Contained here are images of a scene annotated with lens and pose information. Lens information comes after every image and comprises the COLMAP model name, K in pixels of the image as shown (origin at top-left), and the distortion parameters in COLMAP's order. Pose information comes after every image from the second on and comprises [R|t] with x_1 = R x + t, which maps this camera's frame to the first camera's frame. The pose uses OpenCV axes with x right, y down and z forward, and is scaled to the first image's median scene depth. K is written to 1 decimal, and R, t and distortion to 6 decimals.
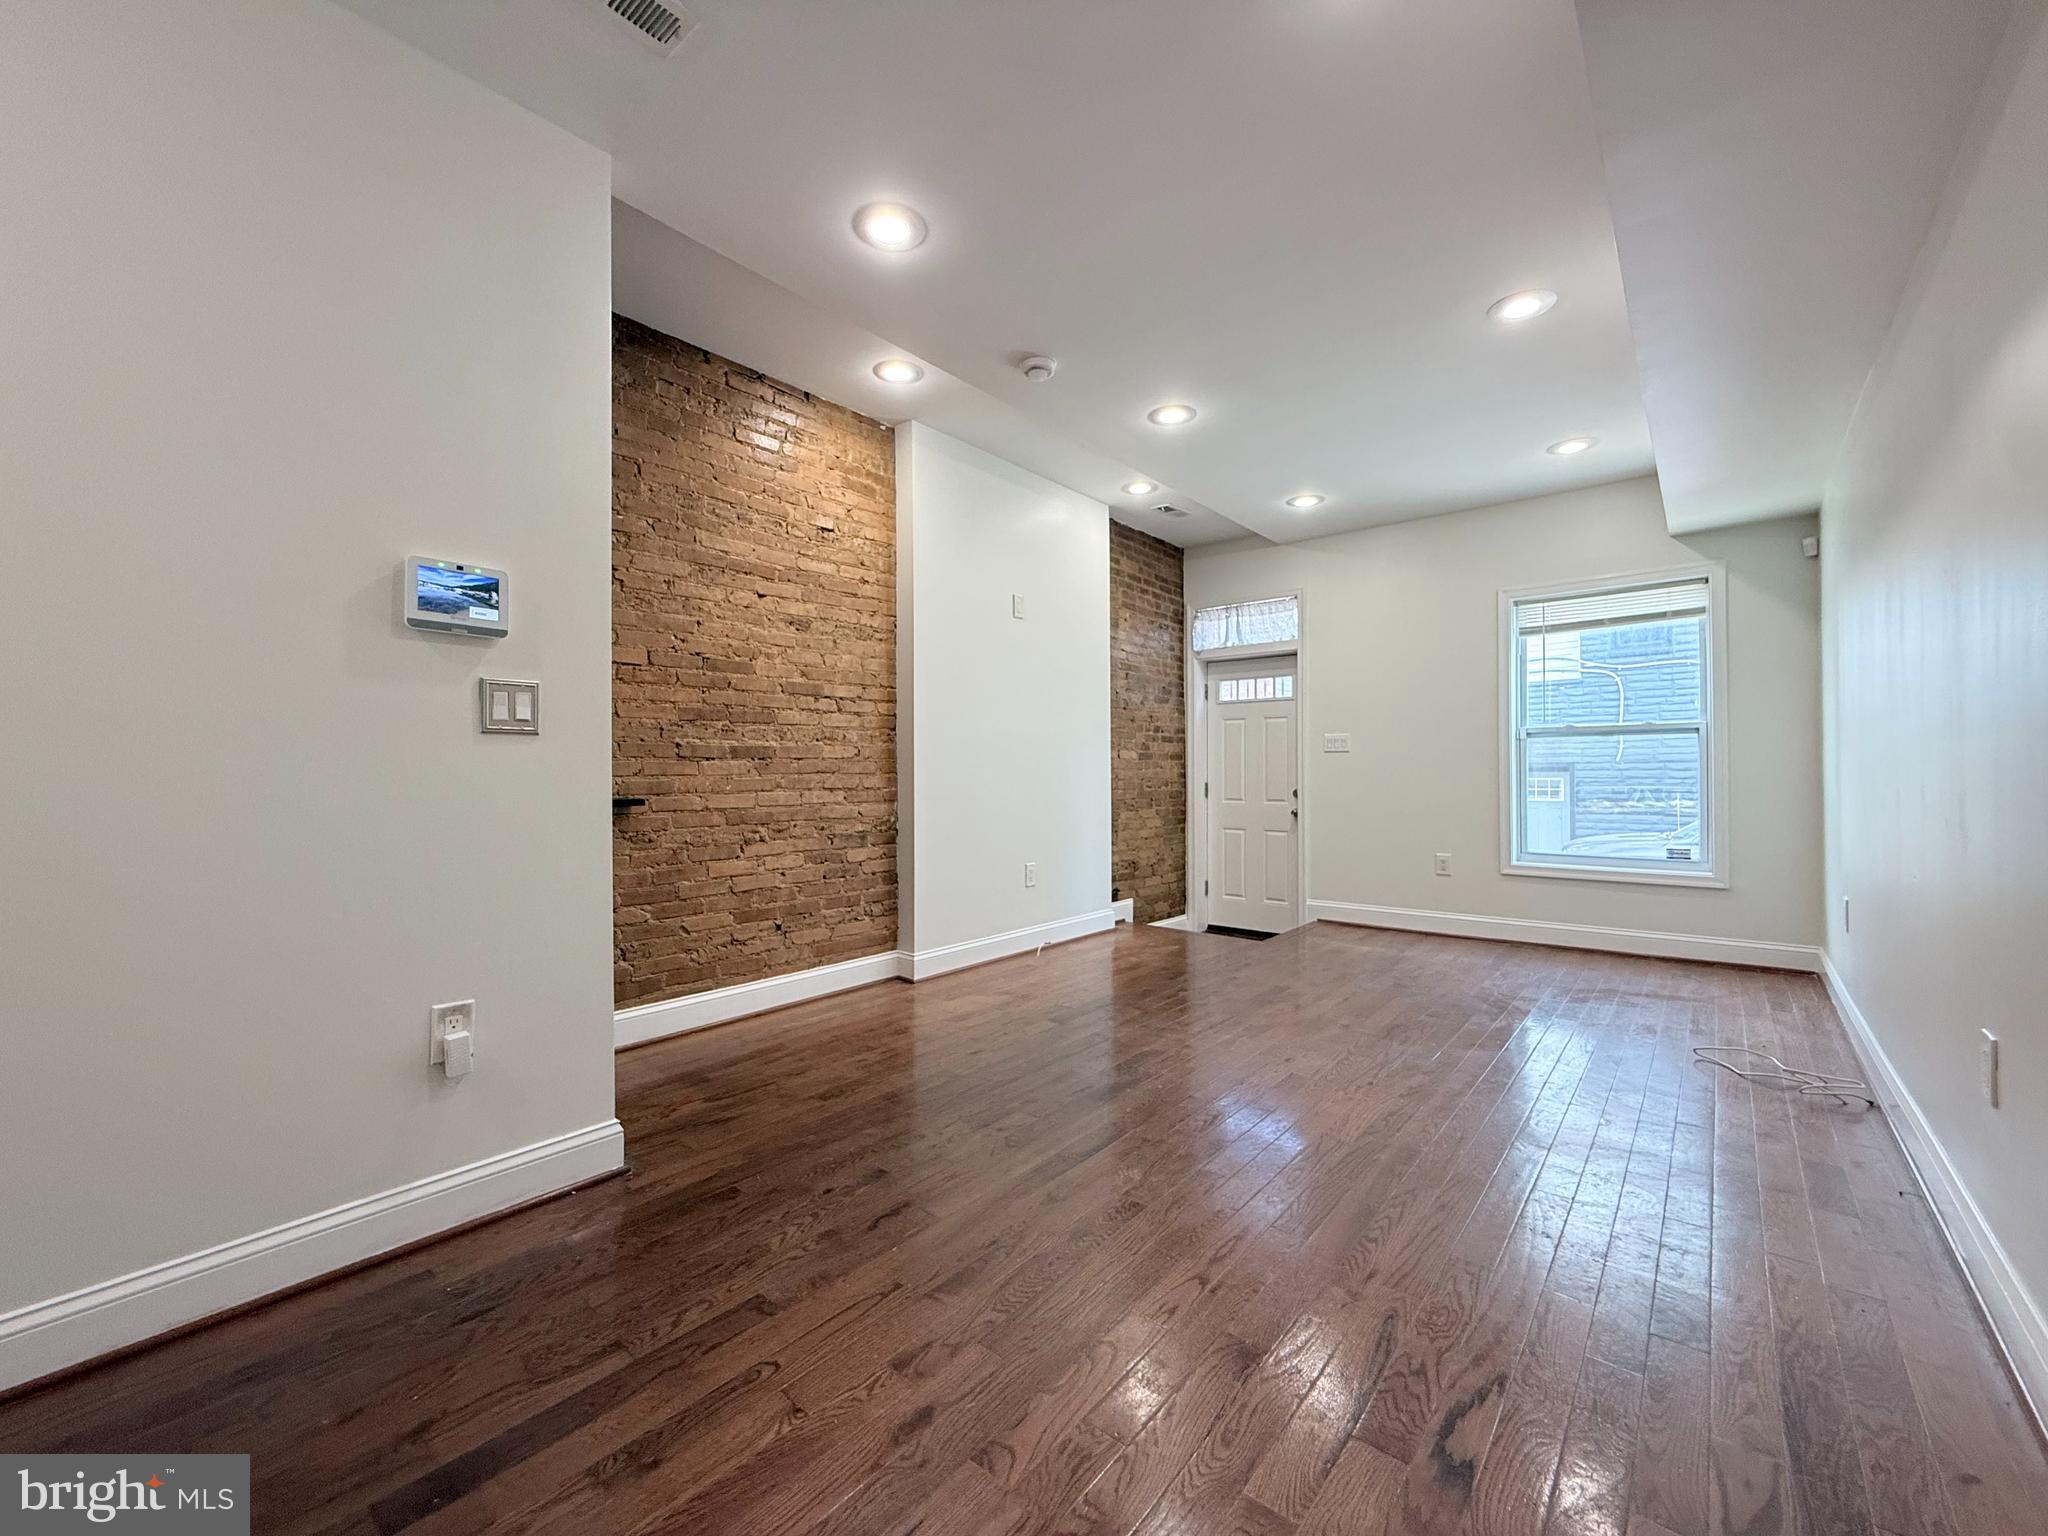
lens RADIAL K [[820.1, 0, 1019.2], [0, 820.1, 777.4], [0, 0, 1]] dist [0.001671, -0.000064]
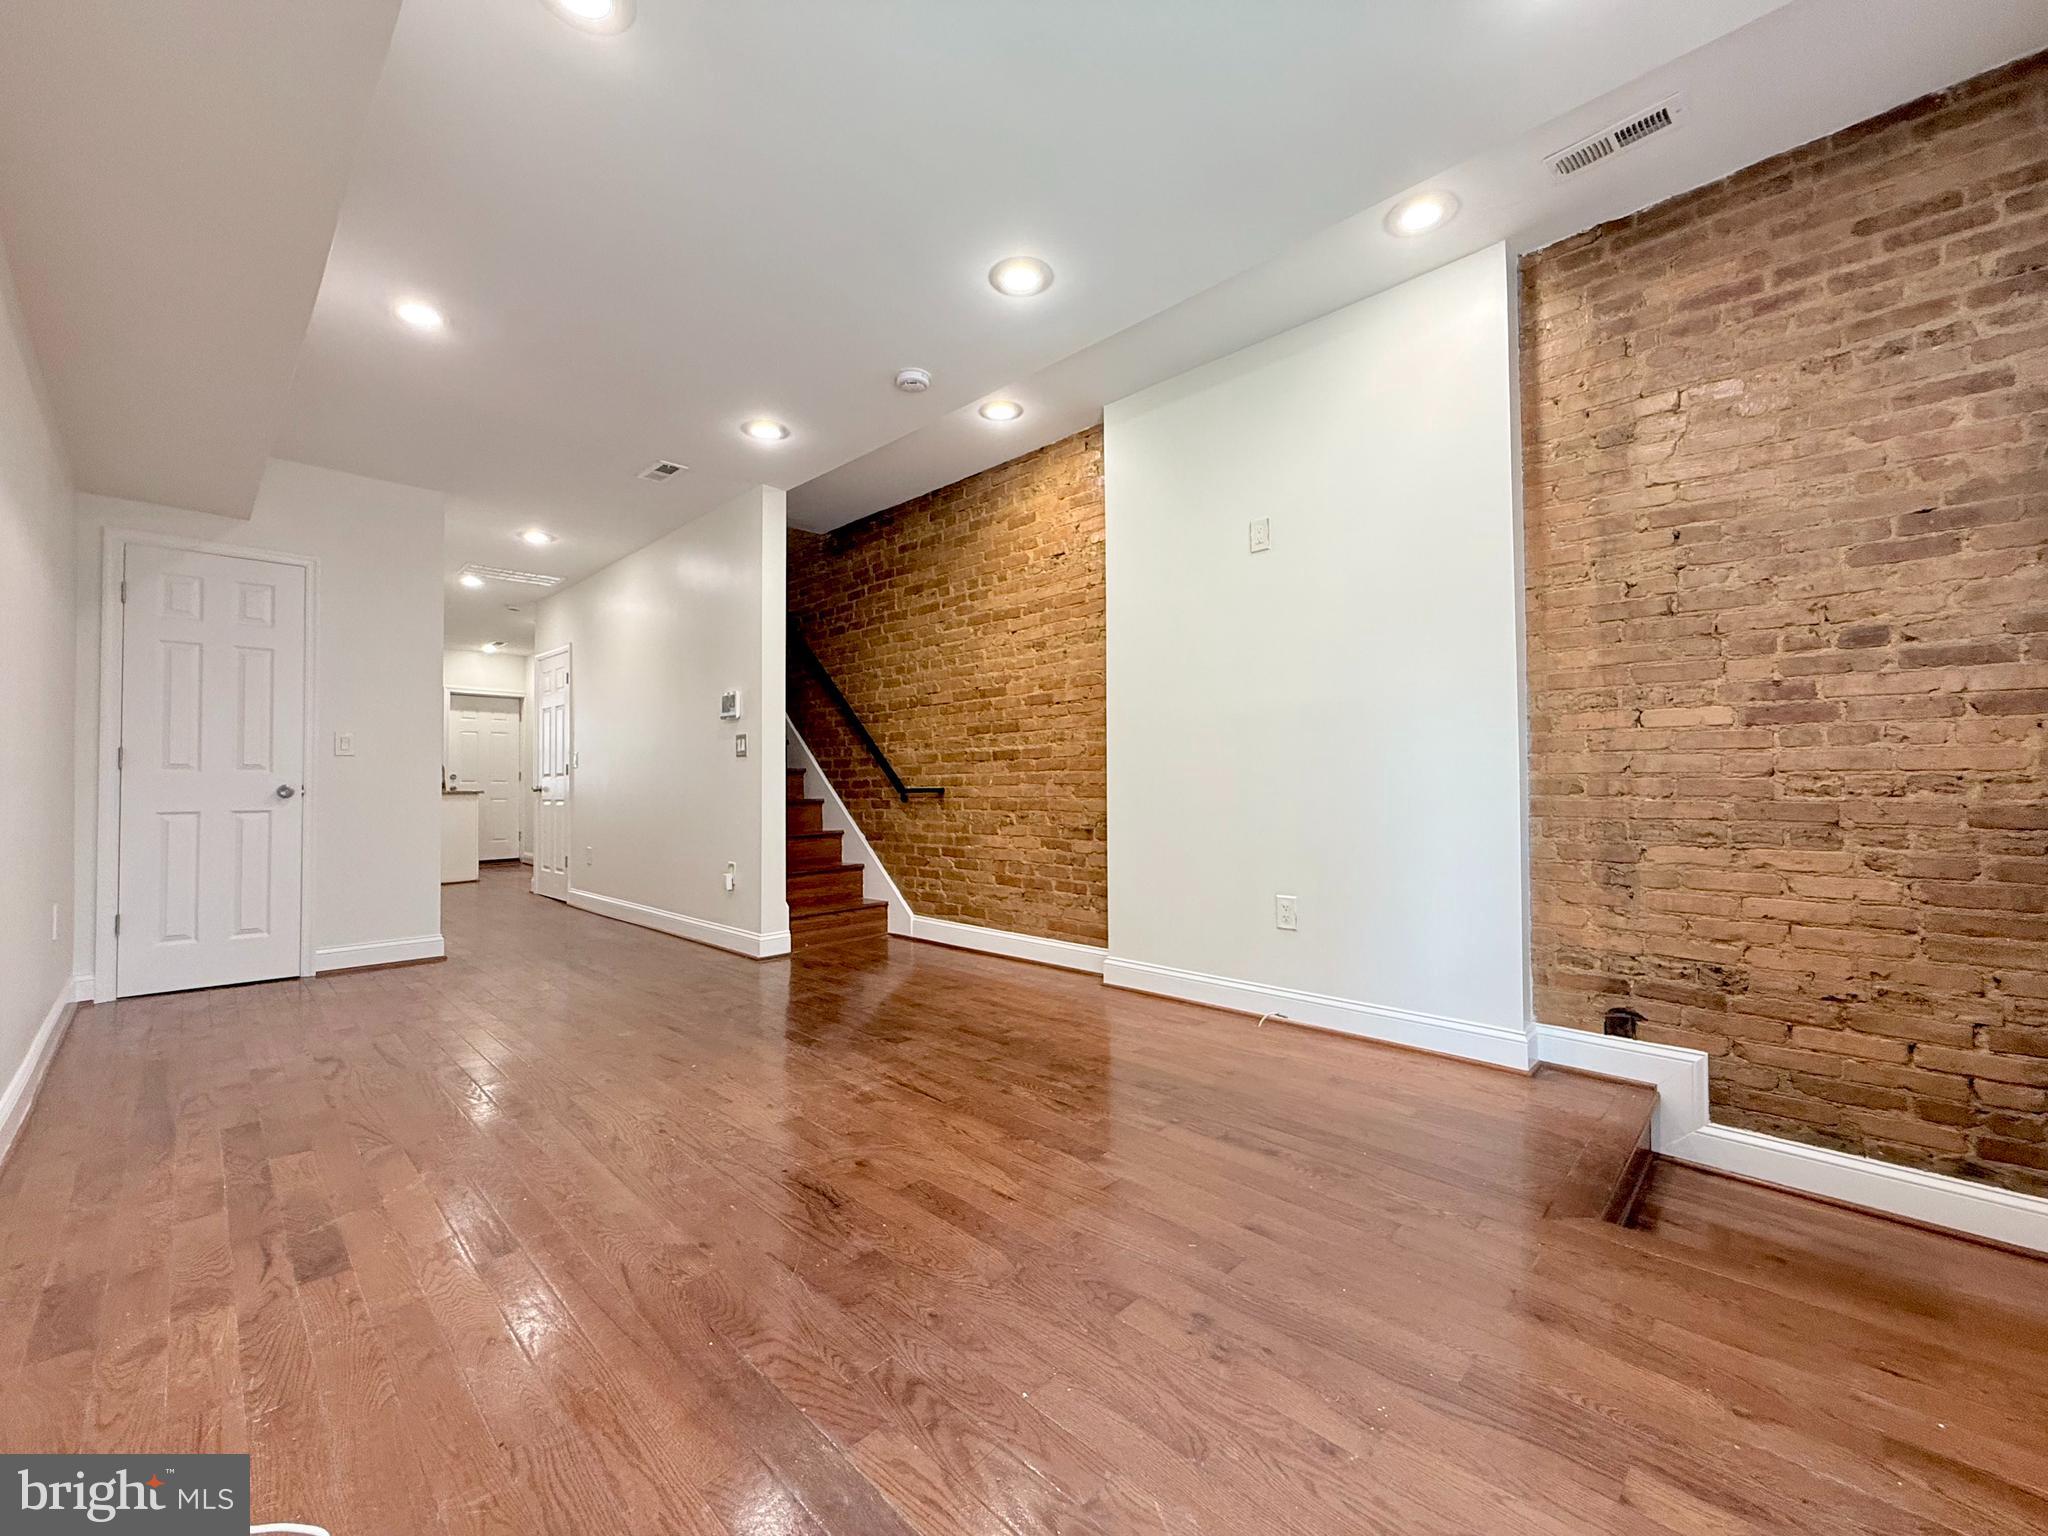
lens RADIAL K [[820.1, 0, 1015.5], [0, 820.1, 769.7], [0, 0, 1]] dist [0.001671, -0.000064]
pose [[-0.072629, -0.011822, -0.997289, 0.875059], [0.001616, 0.999927, -0.011971, 0.007878], [0.997358, -0.002481, -0.072604, 0.998713]]
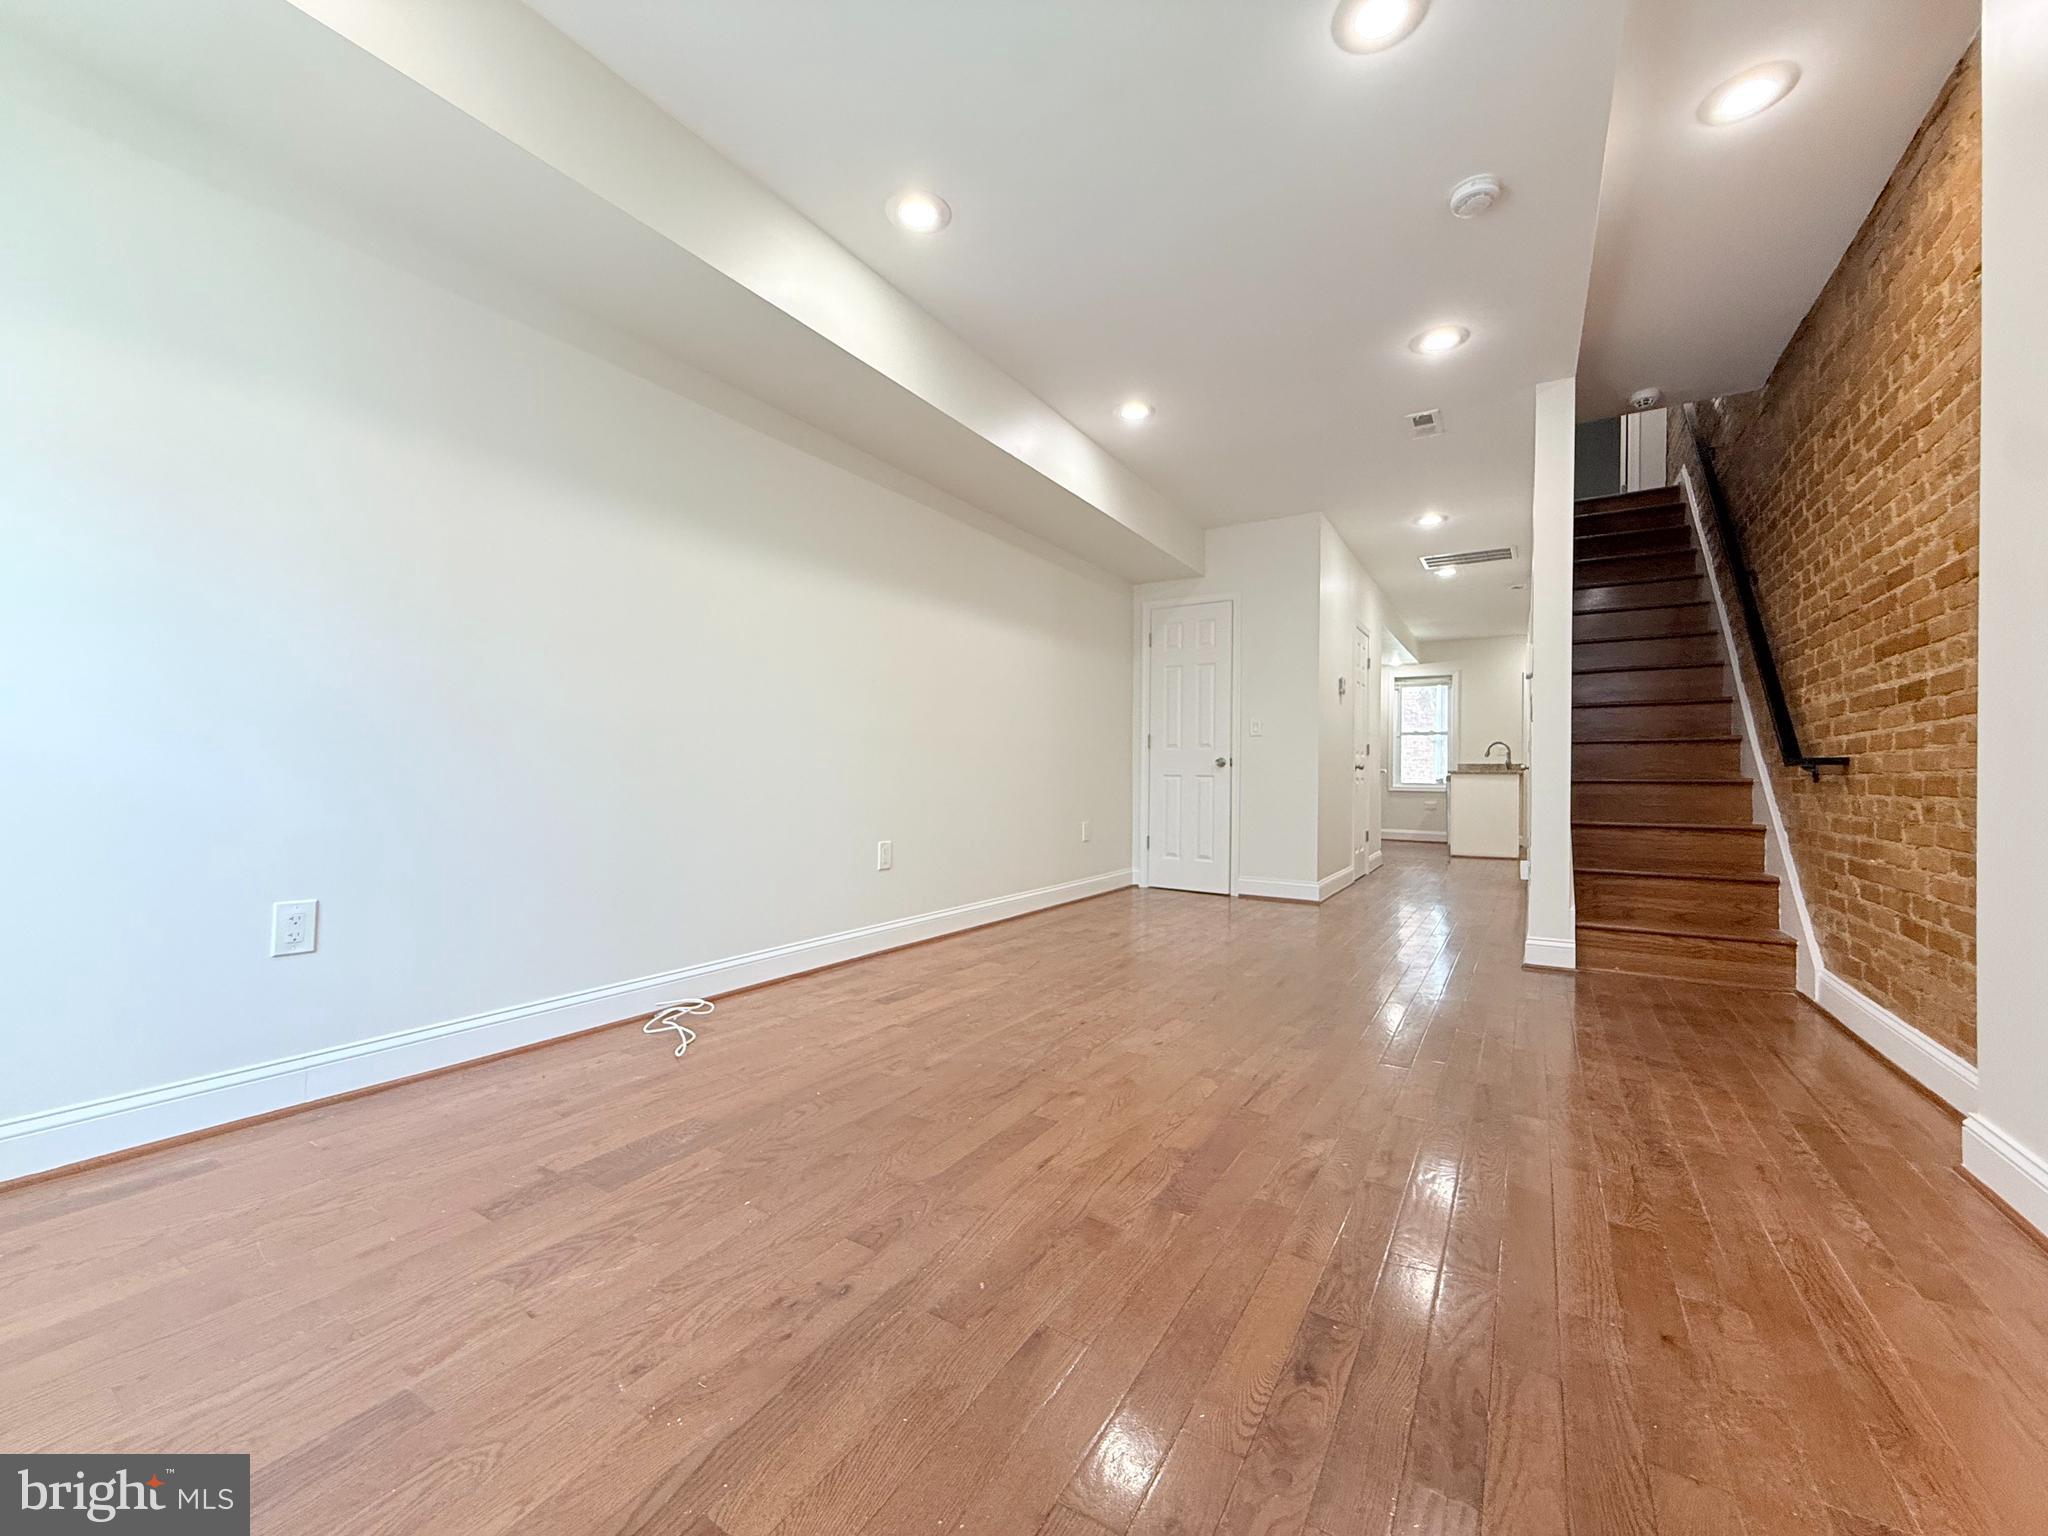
lens RADIAL K [[820.1, 0, 1027.5], [0, 820.1, 774.2], [0, 0, 1]] dist [0.001671, -0.000064]
pose [[-0.989622, -0.002975, -0.143662, 0.455431], [-0.004021, 0.999967, 0.006990, 0.033766], [0.143637, 0.007495, -0.989602, 1.417669]]
